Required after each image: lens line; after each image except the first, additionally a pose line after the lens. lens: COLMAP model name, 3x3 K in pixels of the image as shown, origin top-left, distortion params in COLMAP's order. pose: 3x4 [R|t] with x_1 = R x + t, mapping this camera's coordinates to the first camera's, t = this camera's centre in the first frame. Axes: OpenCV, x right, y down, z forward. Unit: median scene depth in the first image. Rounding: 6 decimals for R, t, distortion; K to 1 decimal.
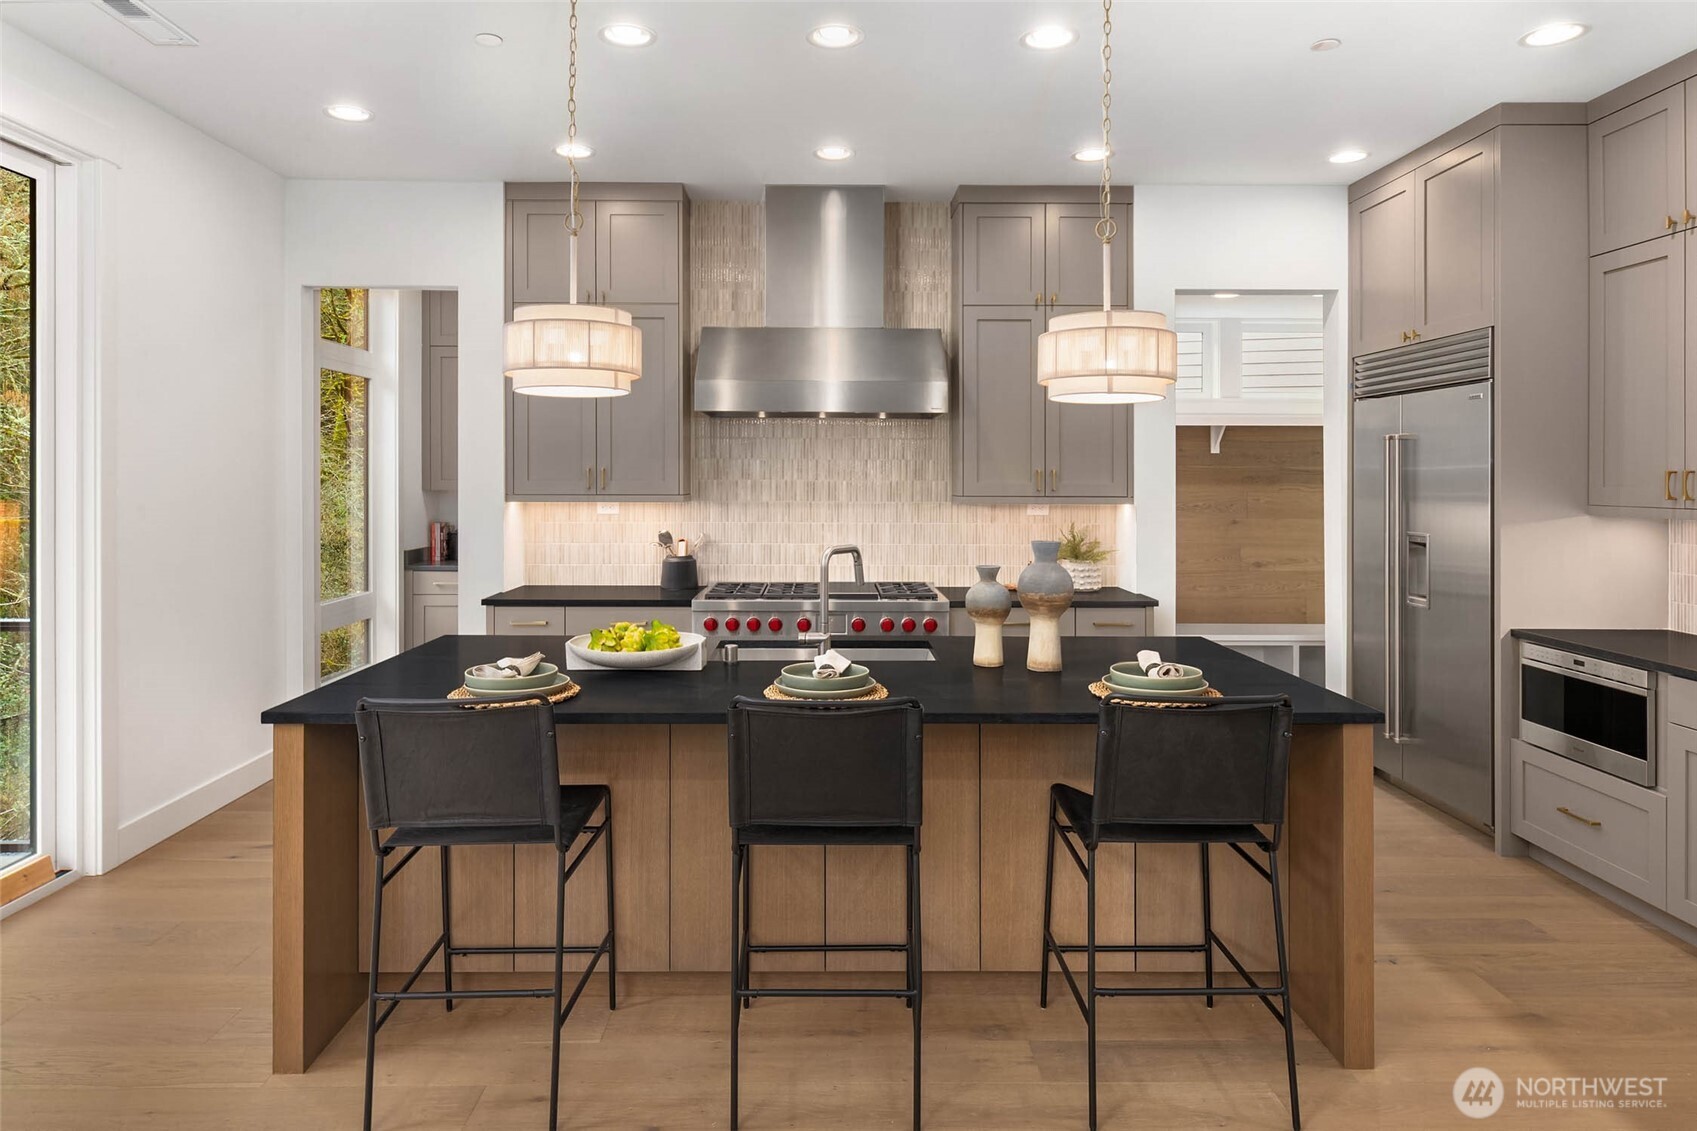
lens RADIAL K [[1050.9, 0, 848.5], [0, 1050.9, 565.5], [0, 0, 1]] dist [-0.007050, -0.001629]
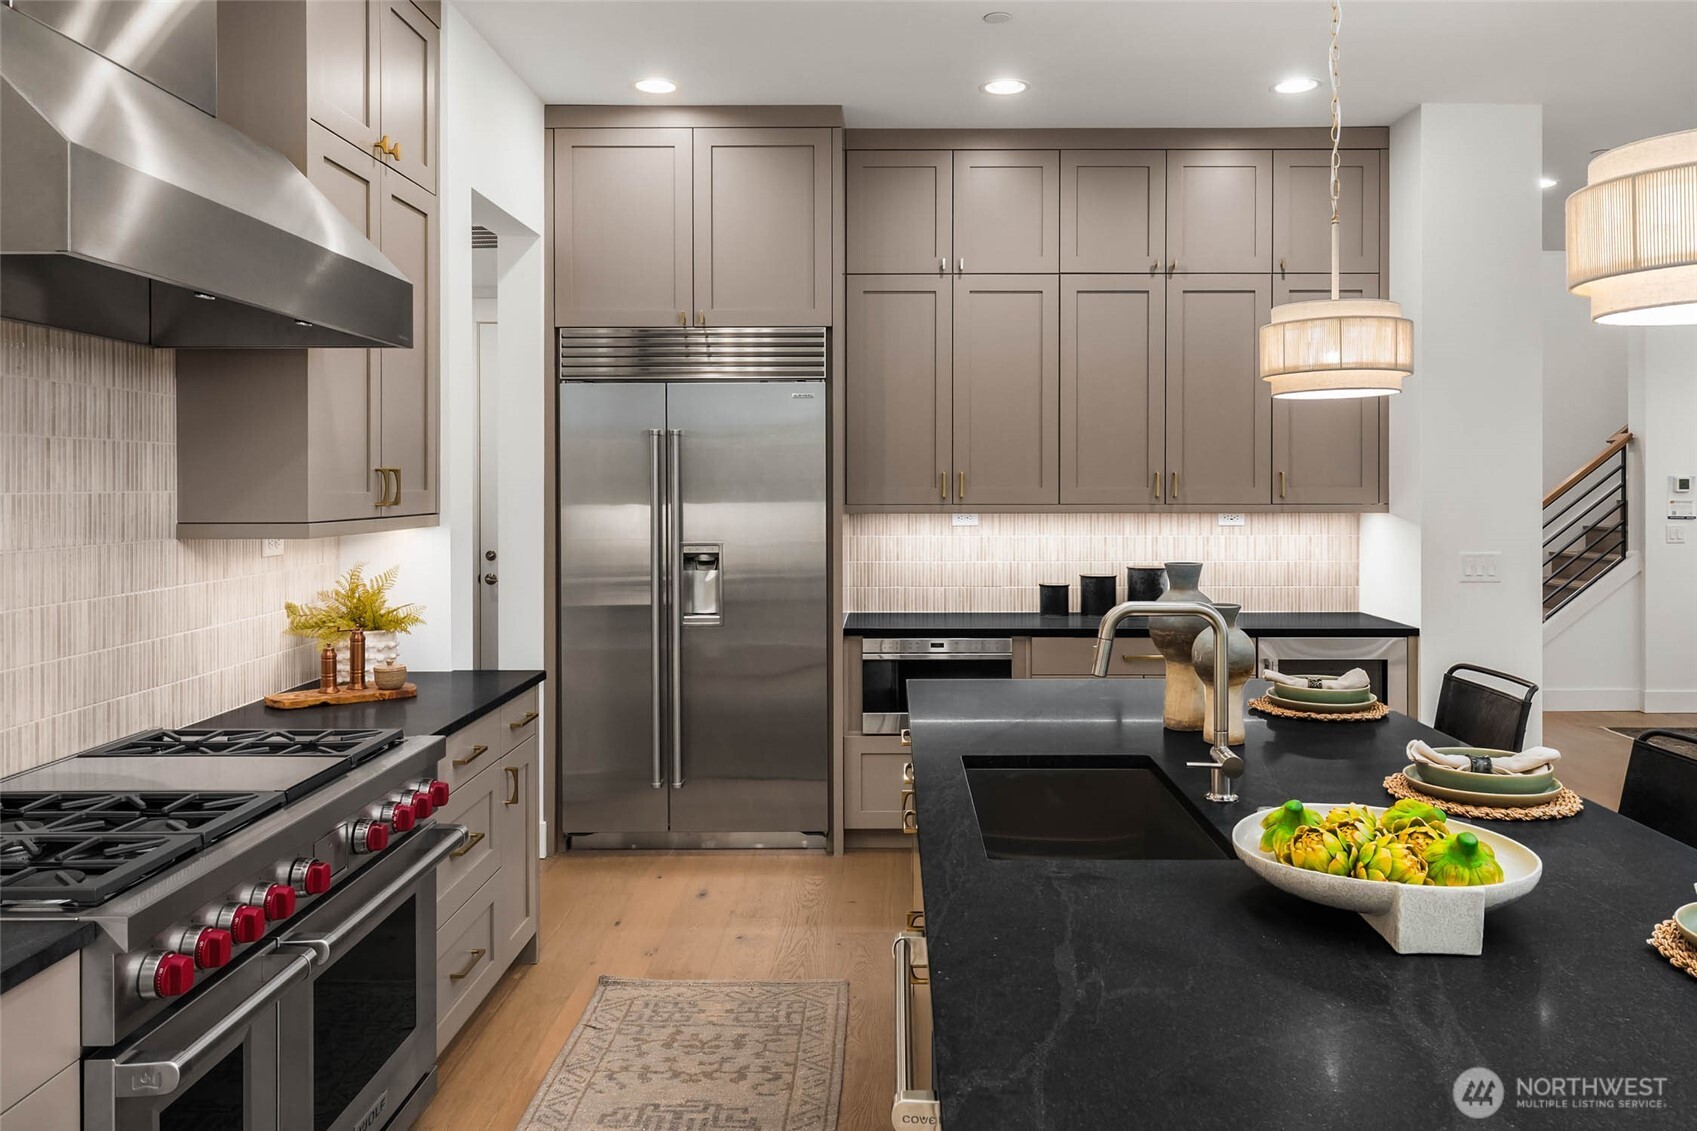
lens RADIAL K [[1278.9, 0, 851.2], [0, 1278.9, 554.8], [0, 0, 1]] dist [-0.003142, -0.004092]
pose [[0.009205, -0.062488, 0.998003, -0.445511], [0.084489, 0.994525, 0.061490, -0.063815], [-0.996382, 0.083754, 0.014434, 0.721832]]
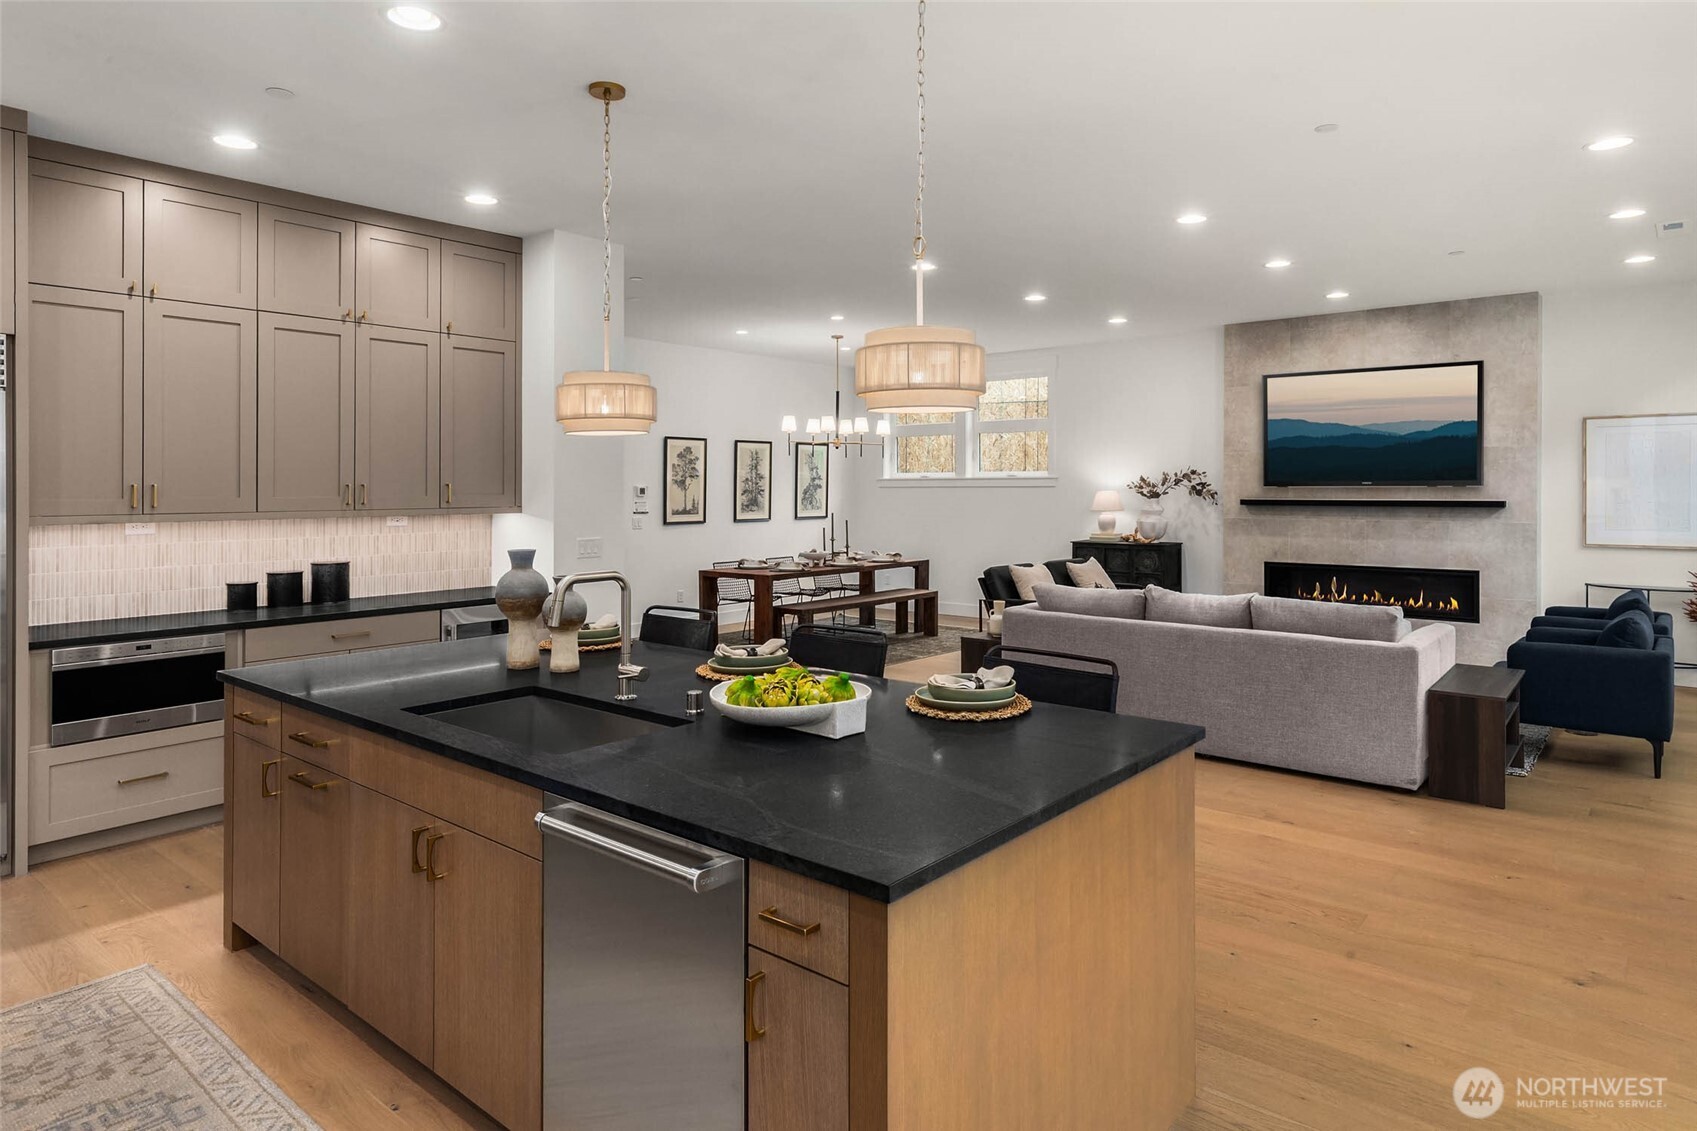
lens RADIAL K [[970.9, 0, 903.6], [0, 970.9, 568.2], [0, 0, 1]] dist [0.002373, 0.002655]
pose [[-0.774375, -0.052739, 0.630525, -0.444303], [0.054424, 0.987275, 0.149419, -0.076047], [-0.630382, 0.150022, -0.761651, 0.868554]]
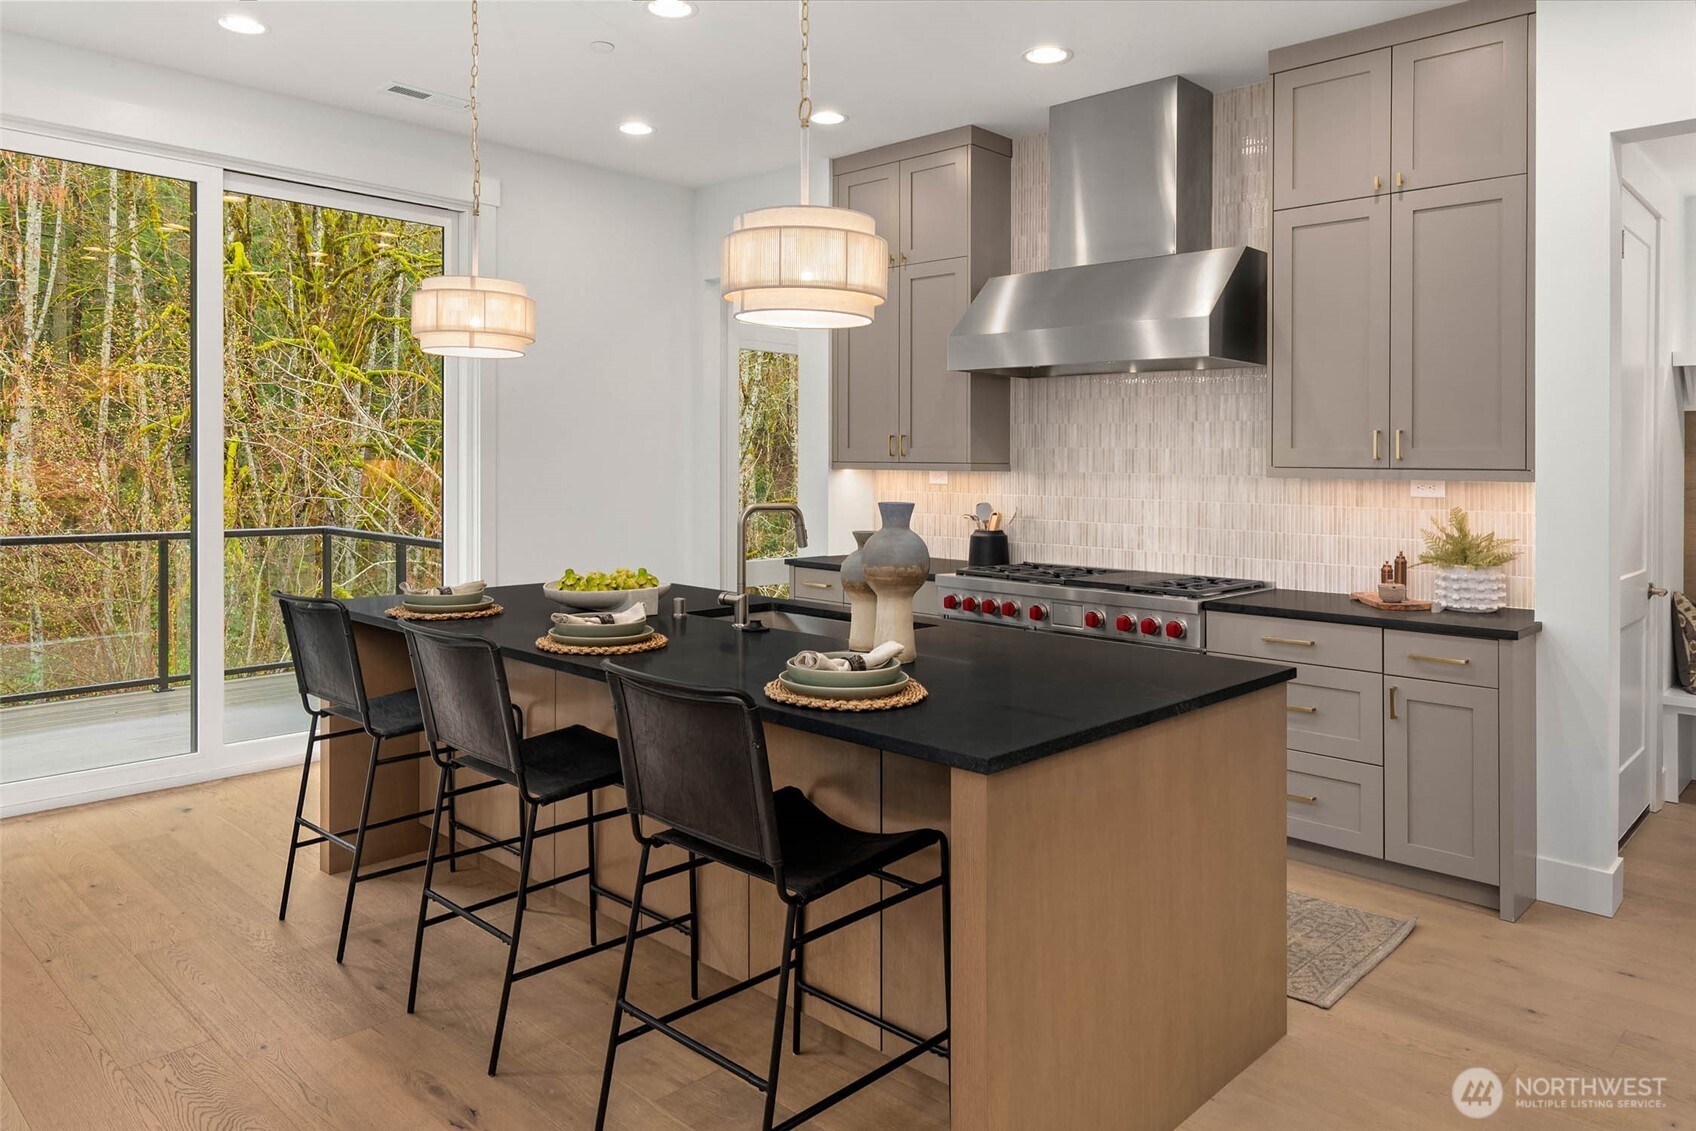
lens RADIAL K [[1132.9, 0, 788.4], [0, 1132.9, 549.9], [0, 0, 1]] dist [-0.002325, -0.000969]
pose [[0.699857, 0.061058, -0.711668, 0.426567], [-0.068119, 0.997504, 0.018592, 0.001323], [0.711027, 0.035466, 0.702270, 0.182905]]
